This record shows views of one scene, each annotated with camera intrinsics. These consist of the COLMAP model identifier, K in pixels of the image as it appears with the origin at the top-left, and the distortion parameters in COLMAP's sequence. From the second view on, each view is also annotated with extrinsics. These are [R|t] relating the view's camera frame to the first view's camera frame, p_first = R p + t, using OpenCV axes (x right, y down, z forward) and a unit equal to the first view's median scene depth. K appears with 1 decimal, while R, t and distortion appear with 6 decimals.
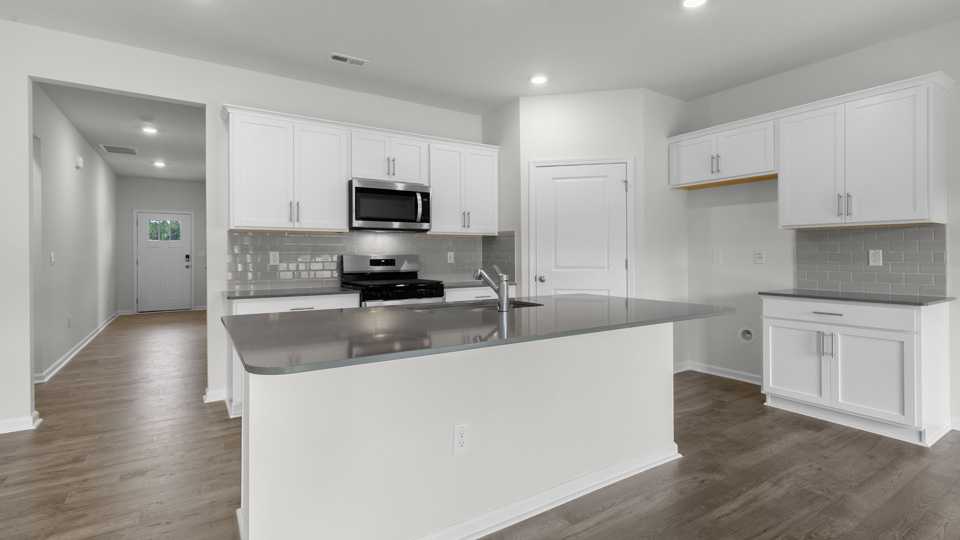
lens RADIAL K [[447.7, 0, 481.2], [0, 447.7, 263.6], [0, 0, 1]] dist [-0.001205, -0.000453]
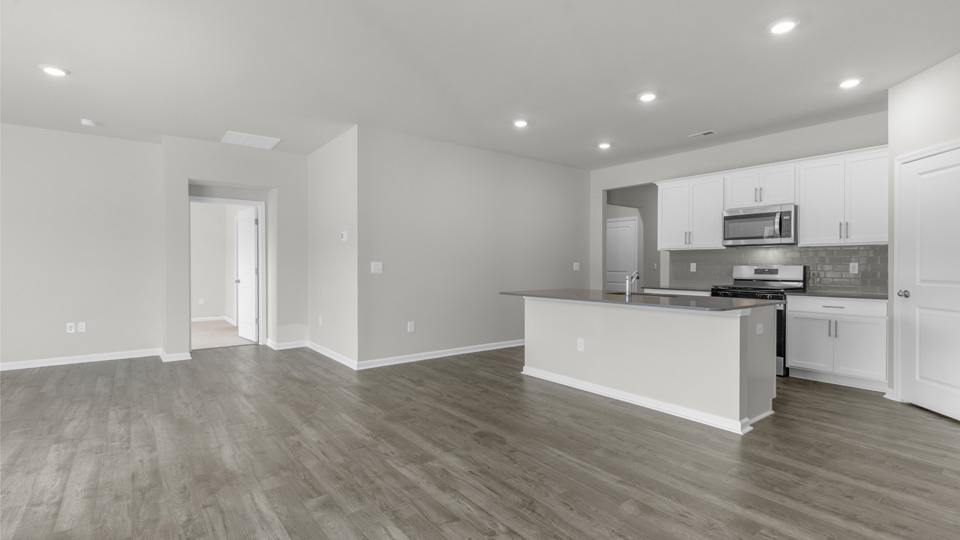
lens RADIAL K [[453.4, 0, 479.3], [0, 453.4, 272.3], [0, 0, 1]] dist [-0.000860, -0.000088]
pose [[0.079966, 0.017767, -0.996639, 1.028177], [-0.018771, 0.999691, 0.016315, -0.006429], [0.996621, 0.017403, 0.080275, 0.126821]]
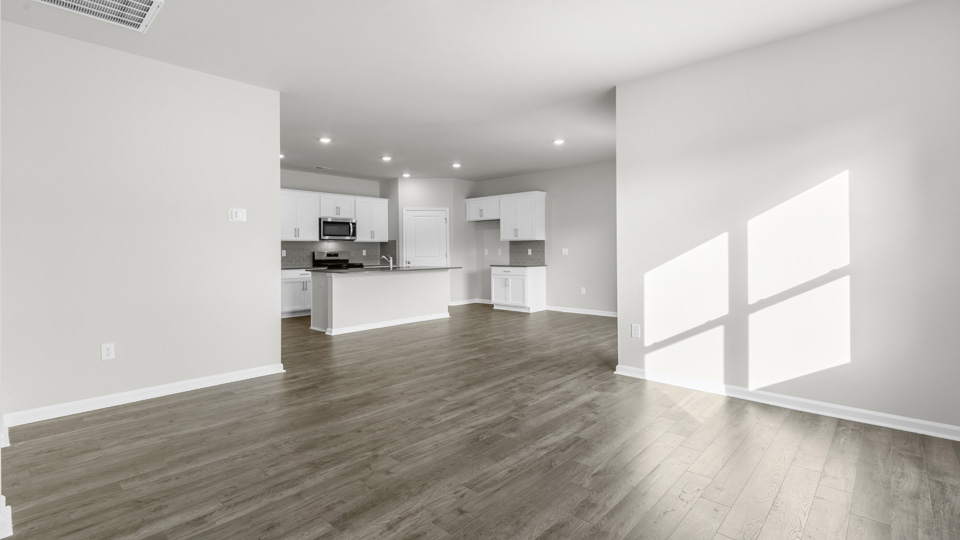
lens RADIAL K [[454.6, 0, 480.8], [0, 454.6, 260.0], [0, 0, 1]] dist [0.014437, 0.000085]
pose [[0.969128, -0.008904, 0.246399, -0.077899], [0.008154, 0.999958, 0.004065, 0.018882], [-0.246425, -0.001930, 0.969160, -1.340749]]
